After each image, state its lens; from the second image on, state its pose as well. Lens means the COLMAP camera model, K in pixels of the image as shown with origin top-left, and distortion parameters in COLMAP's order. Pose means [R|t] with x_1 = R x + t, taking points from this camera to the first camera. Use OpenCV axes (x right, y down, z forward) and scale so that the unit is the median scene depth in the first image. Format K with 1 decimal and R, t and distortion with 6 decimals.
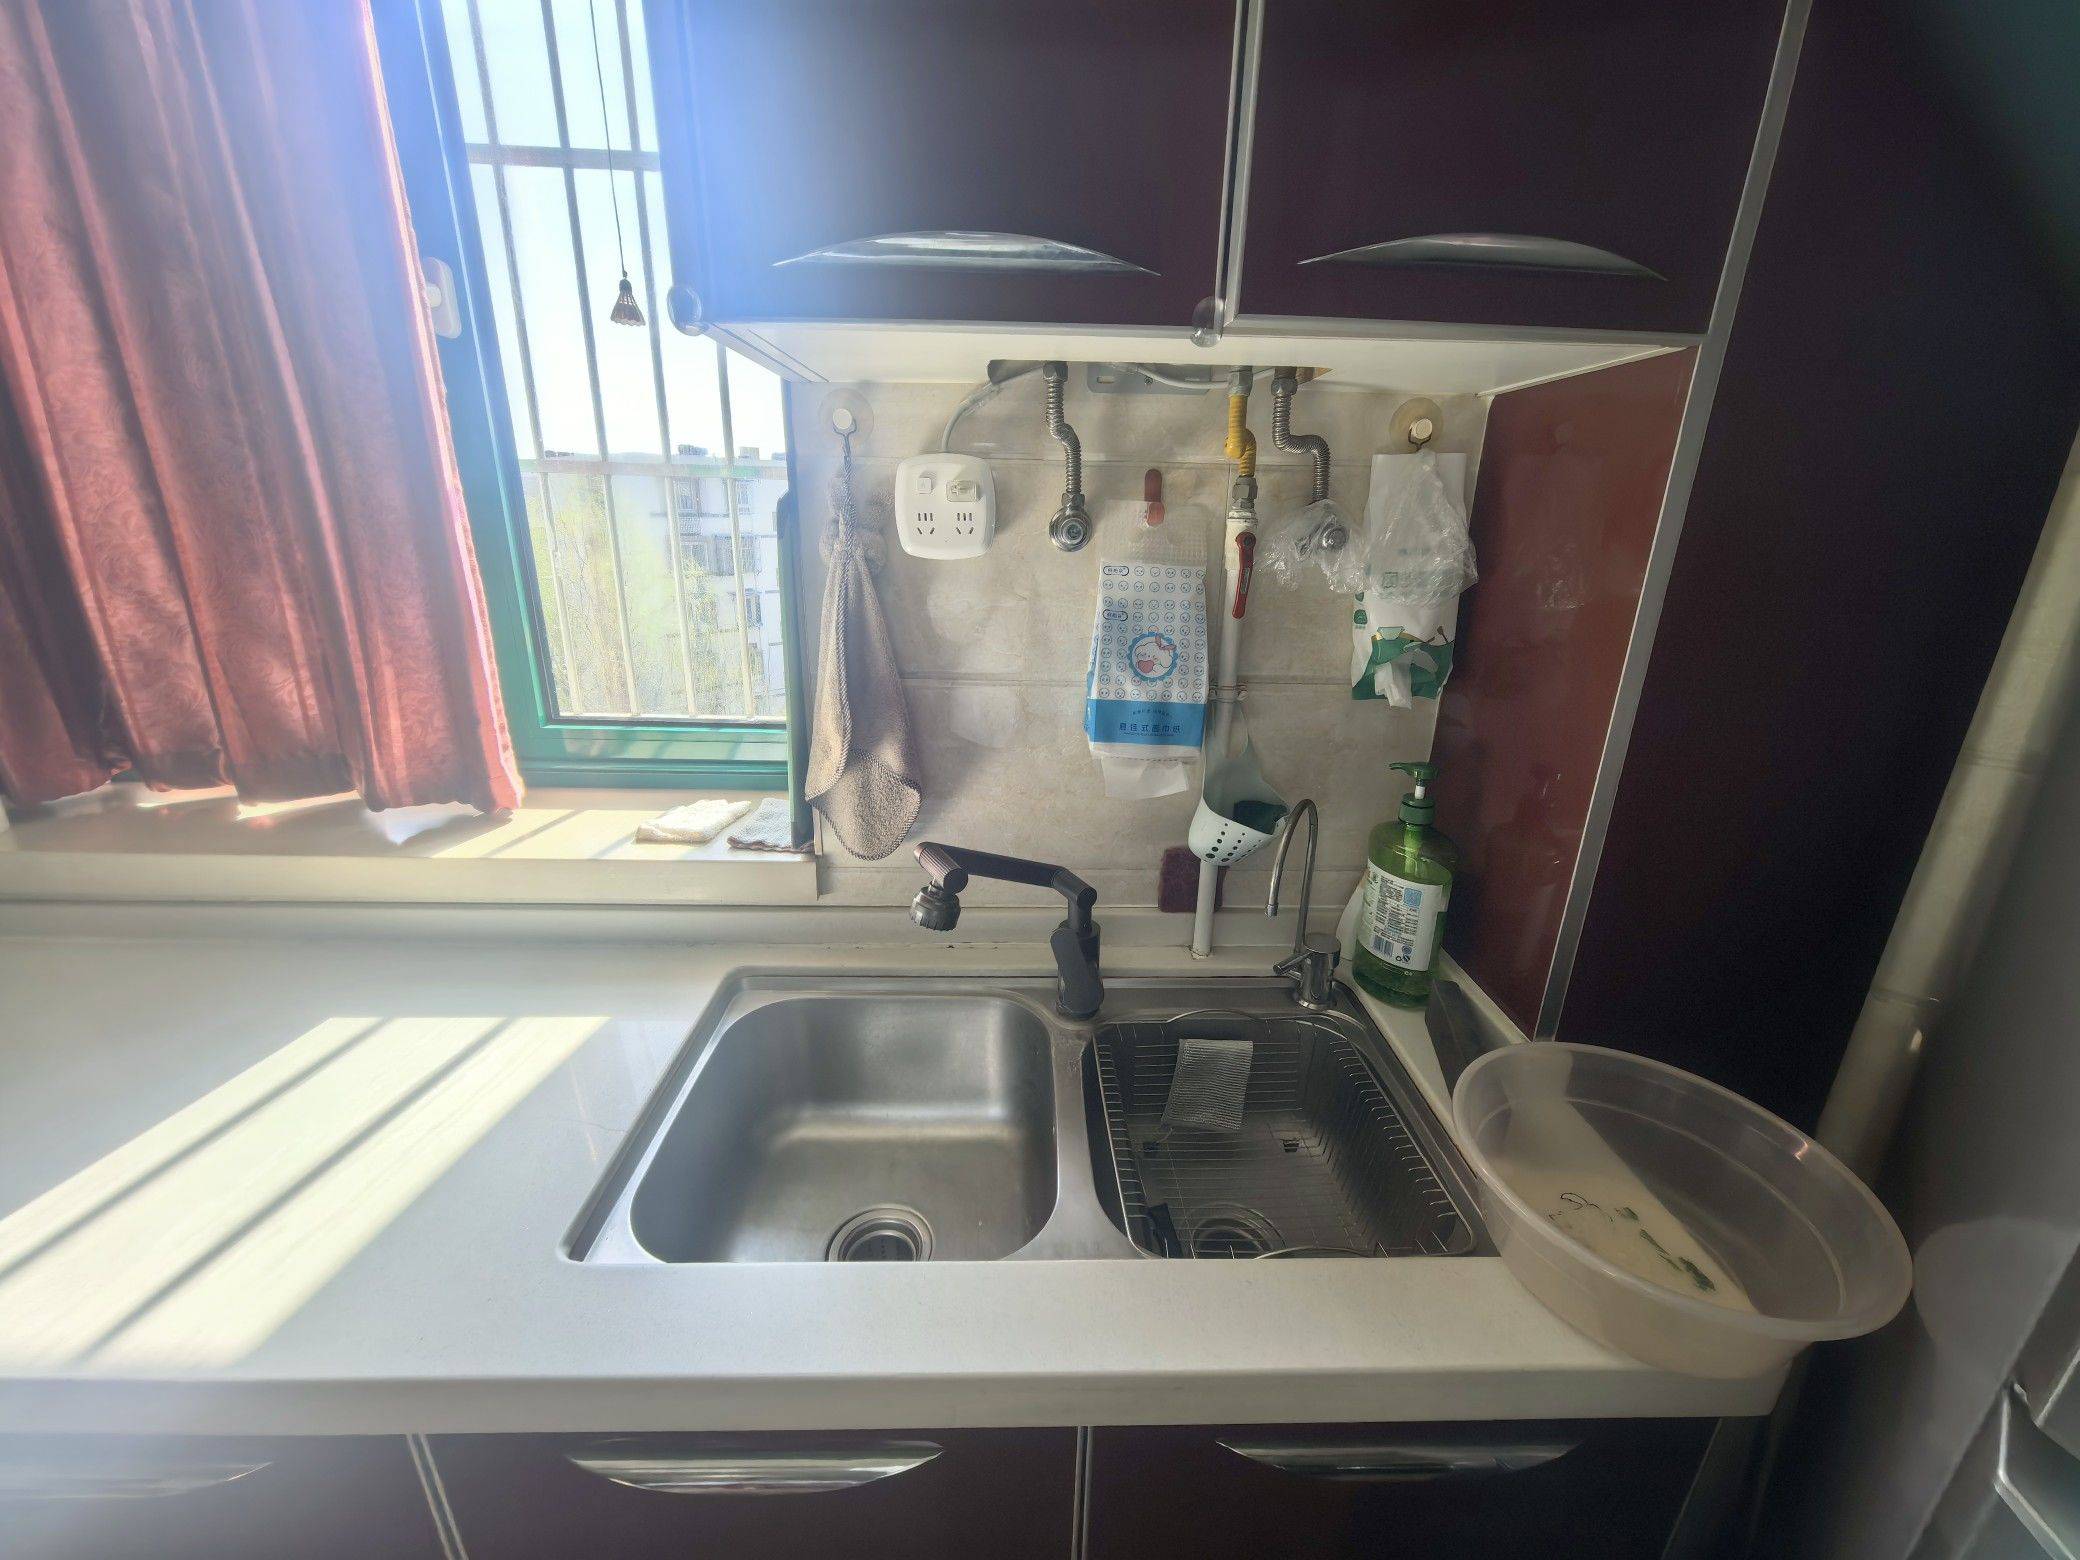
lens RADIAL K [[824.4, 0, 1044.8], [0, 824.4, 778.4], [0, 0, 1]] dist [0.001094, -0.001412]
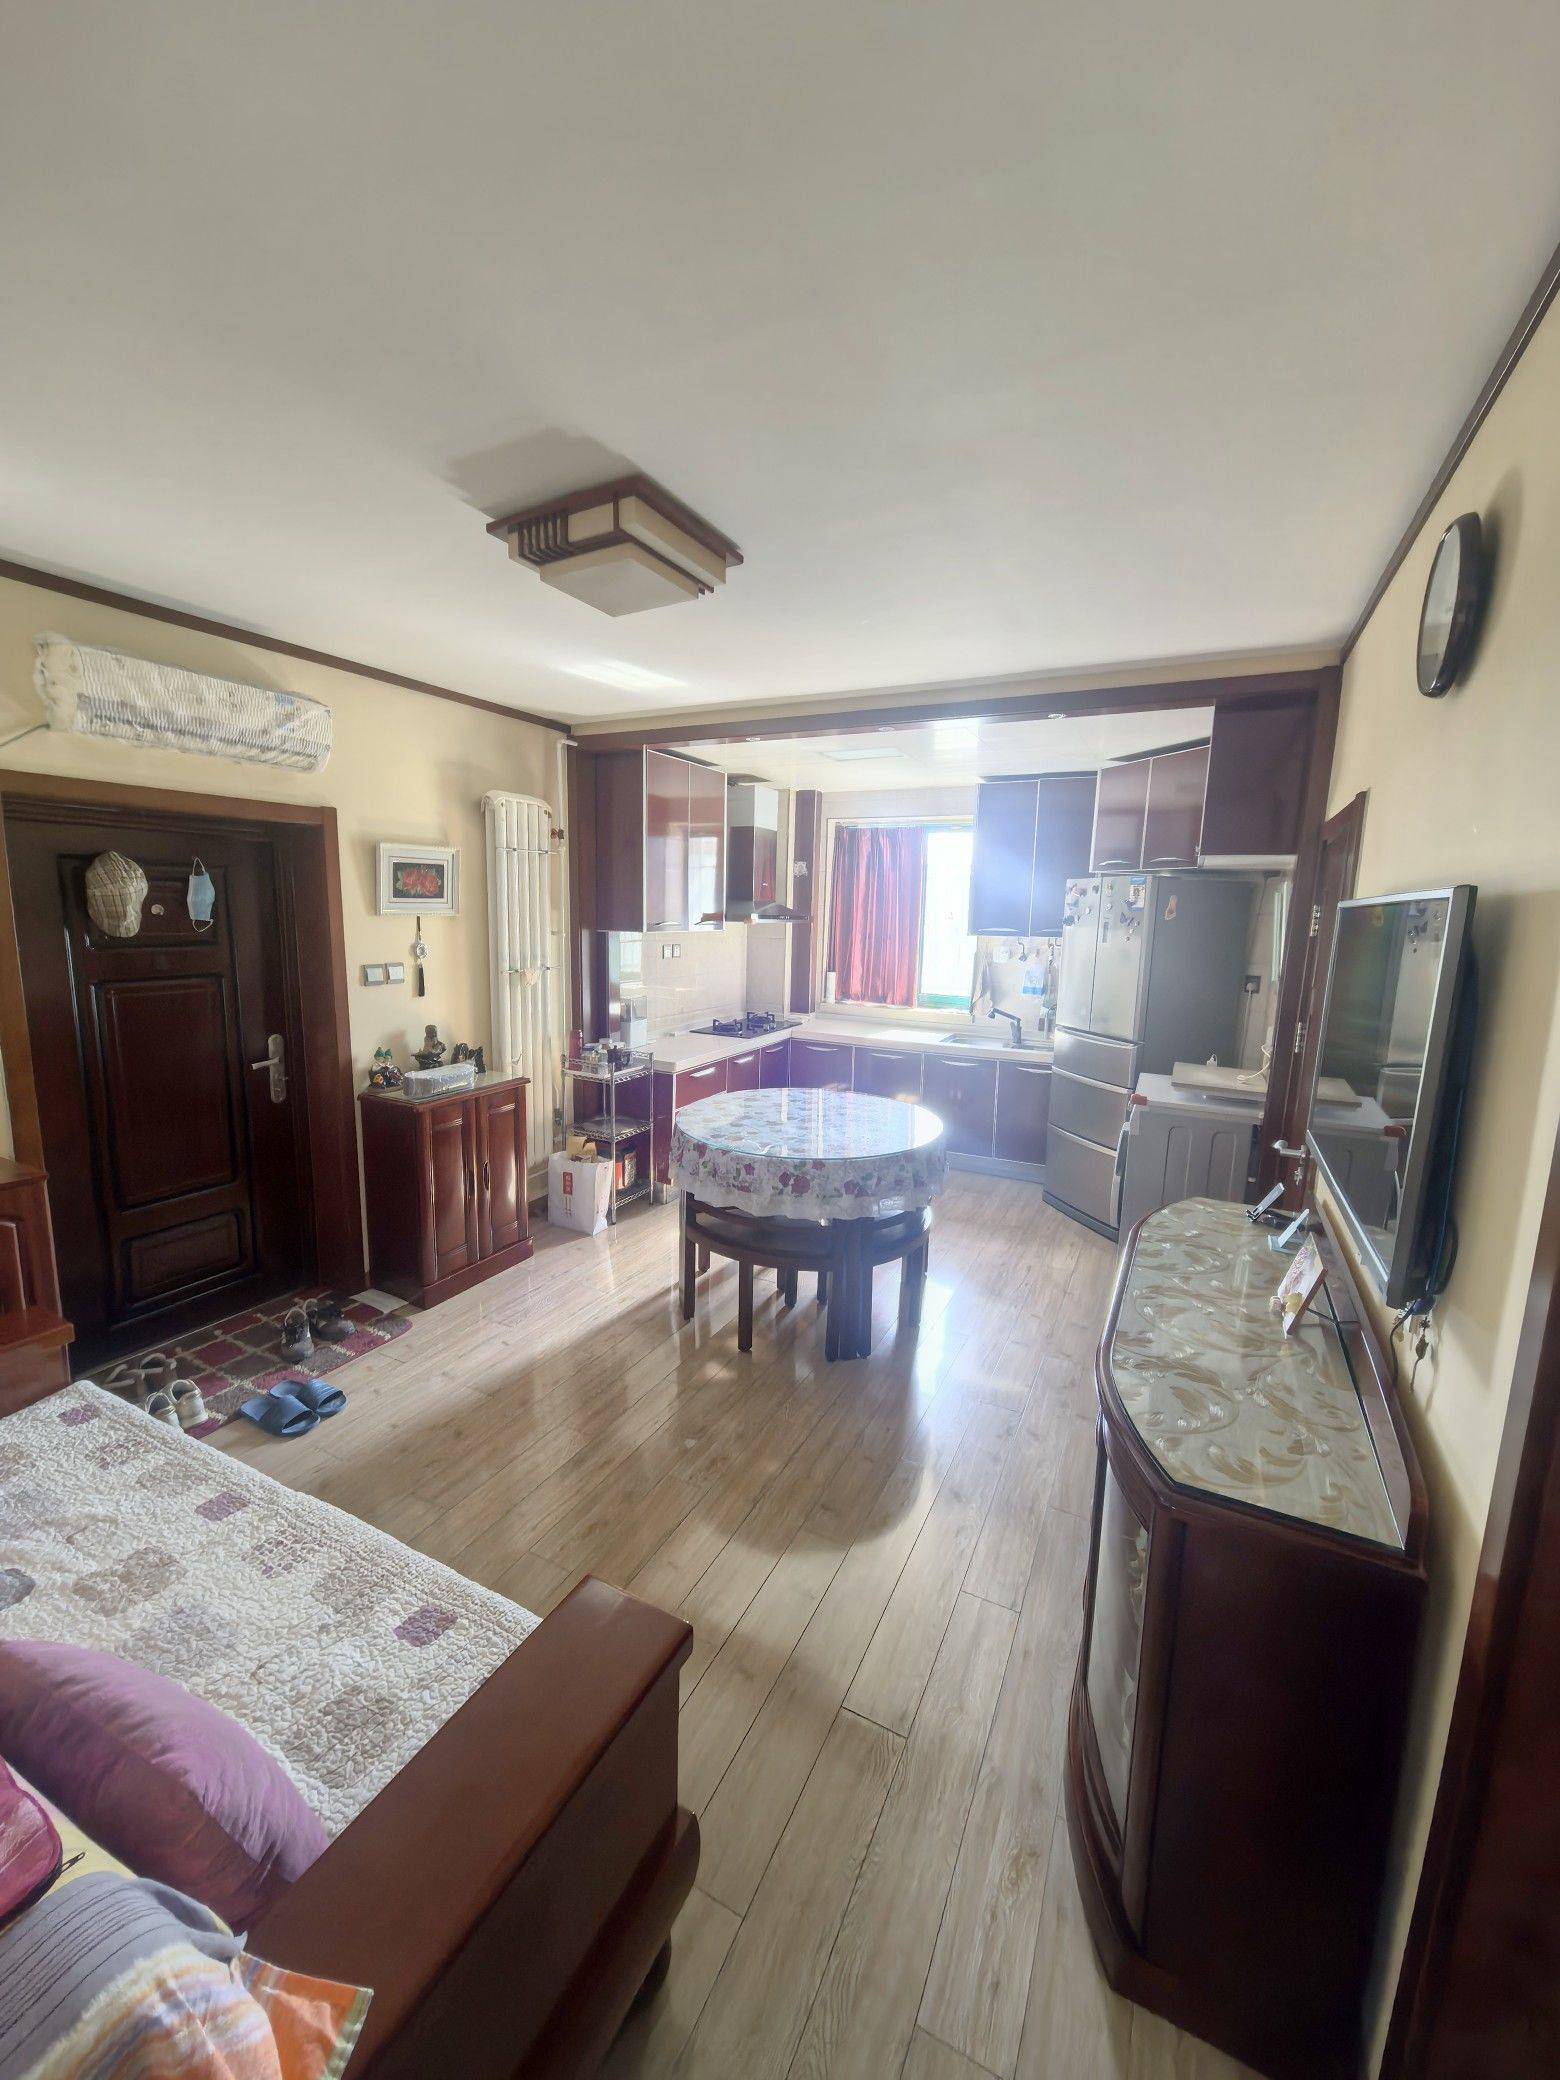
lens RADIAL K [[824.4, 0, 780.4], [0, 824.4, 1041.6], [0, 0, 1]] dist [0.001094, -0.001412]
pose [[0.871034, 0.072196, -0.485889, 1.421214], [-0.154210, 0.979324, -0.130934, 1.311973], [0.466390, 0.188977, 0.864157, -4.772939]]
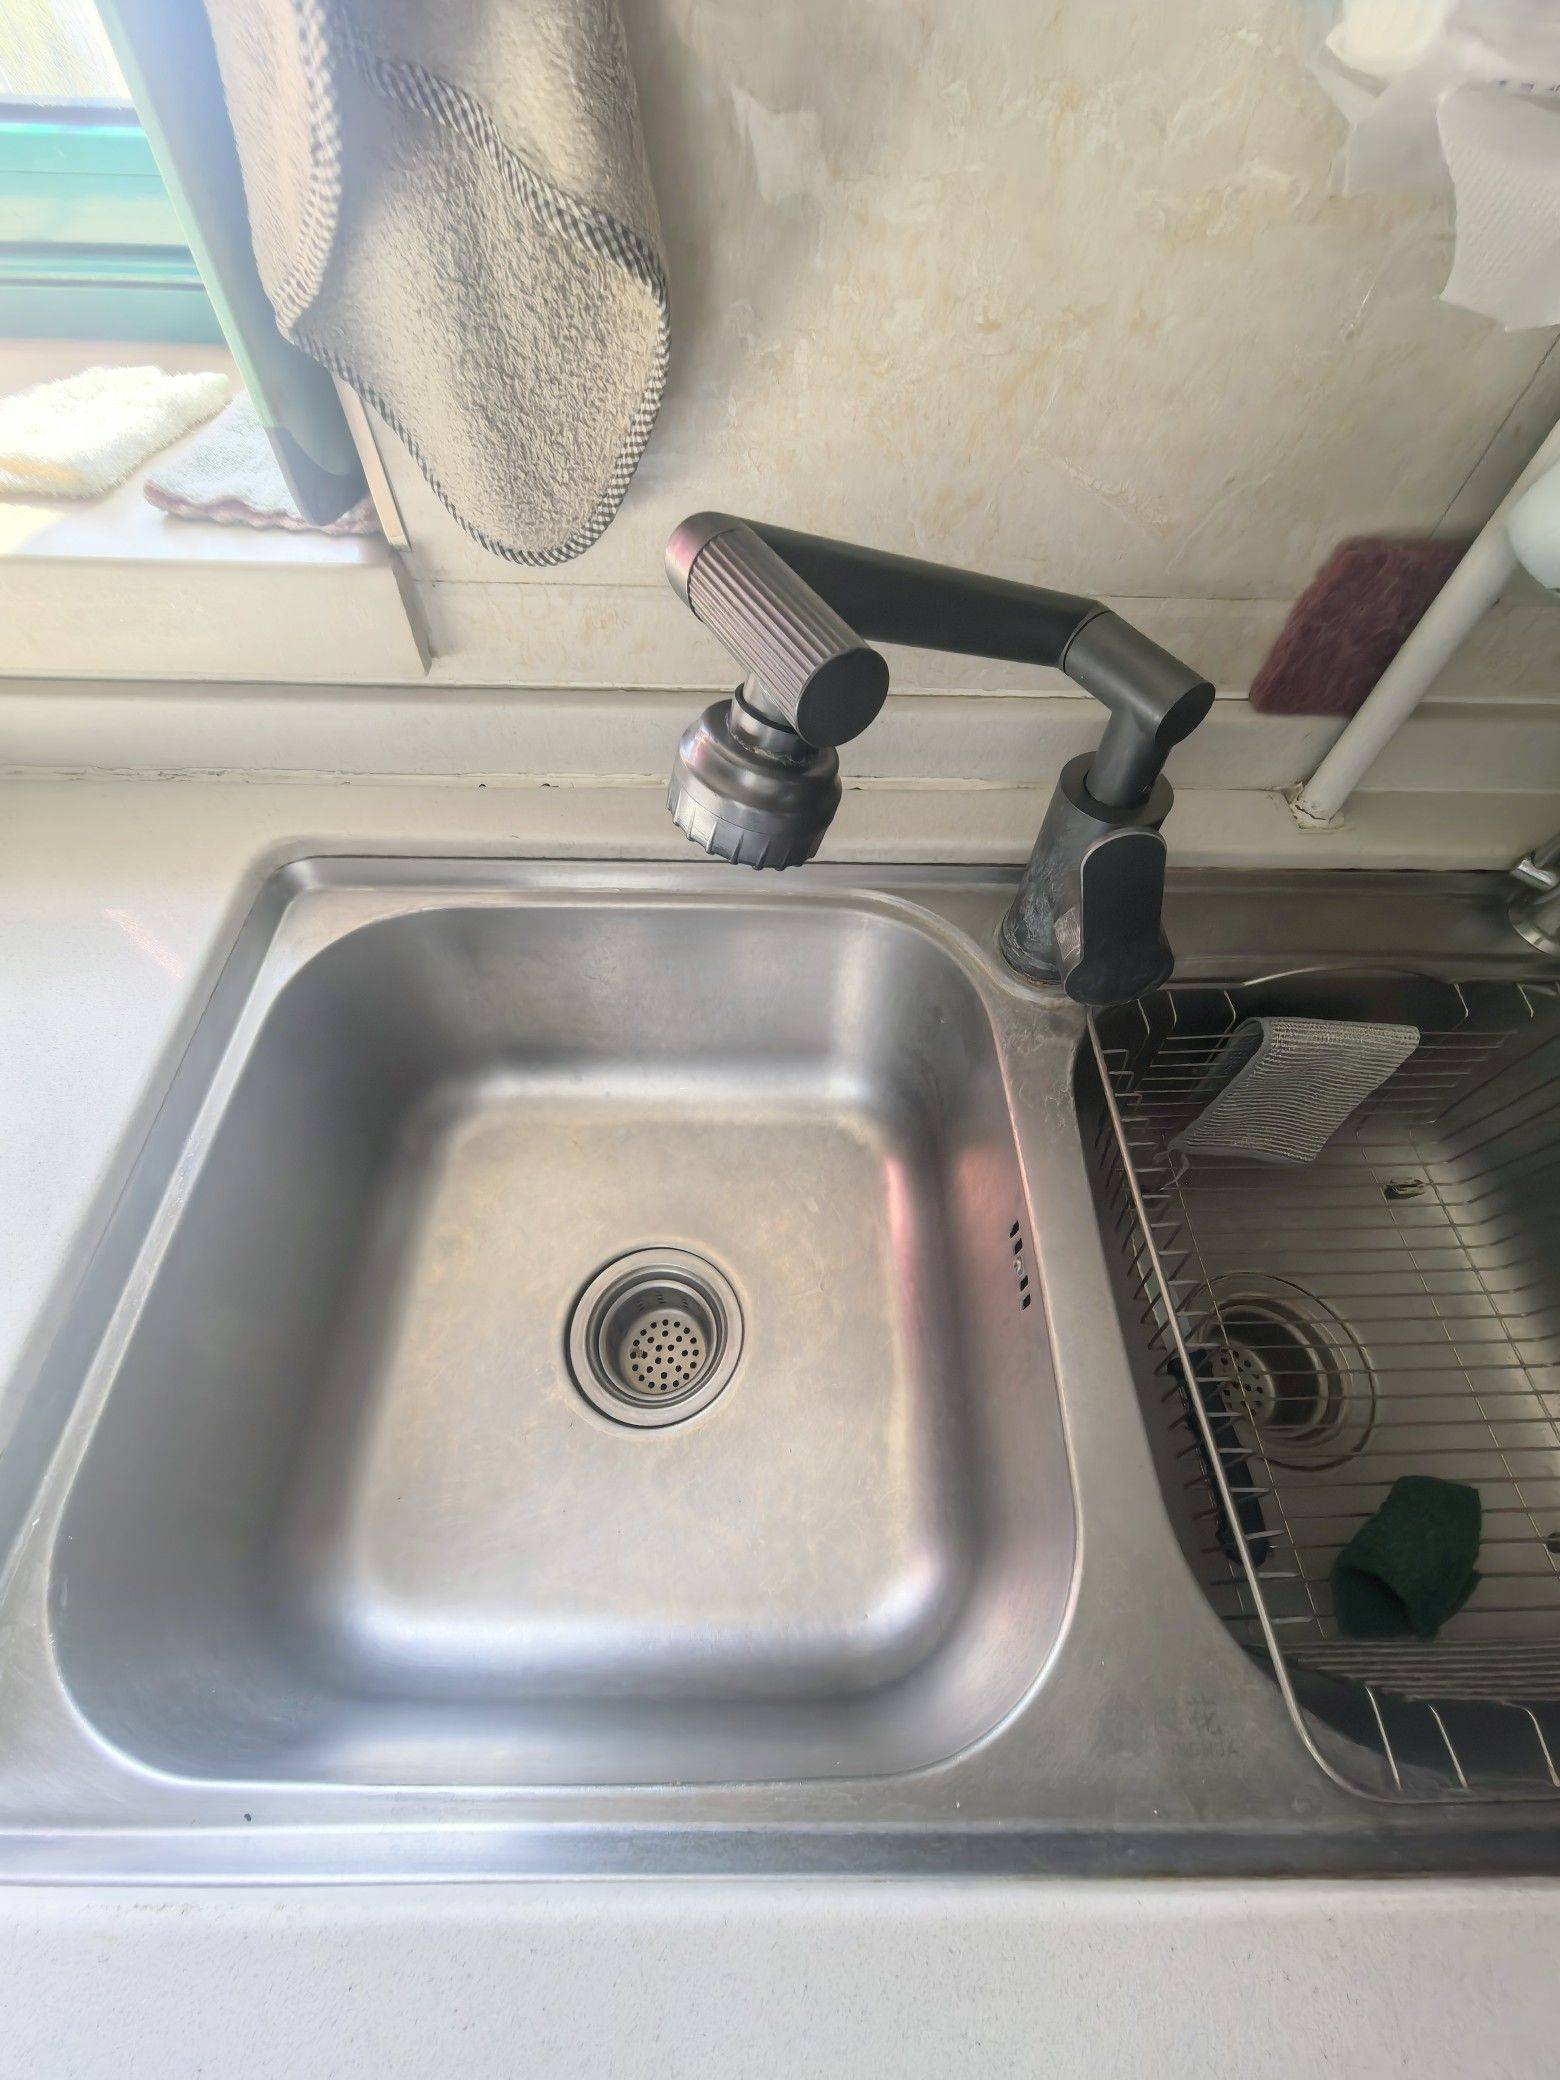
lens RADIAL K [[824.4, 0, 771.4], [0, 824.4, 1040.6], [0, 0, 1]] dist [0.001094, -0.001412]
pose [[0.999746, 0.019534, -0.011277, -0.110508], [-0.008554, 0.790966, 0.611800, 0.046567], [0.020871, -0.611548, 0.790932, 0.646281]]
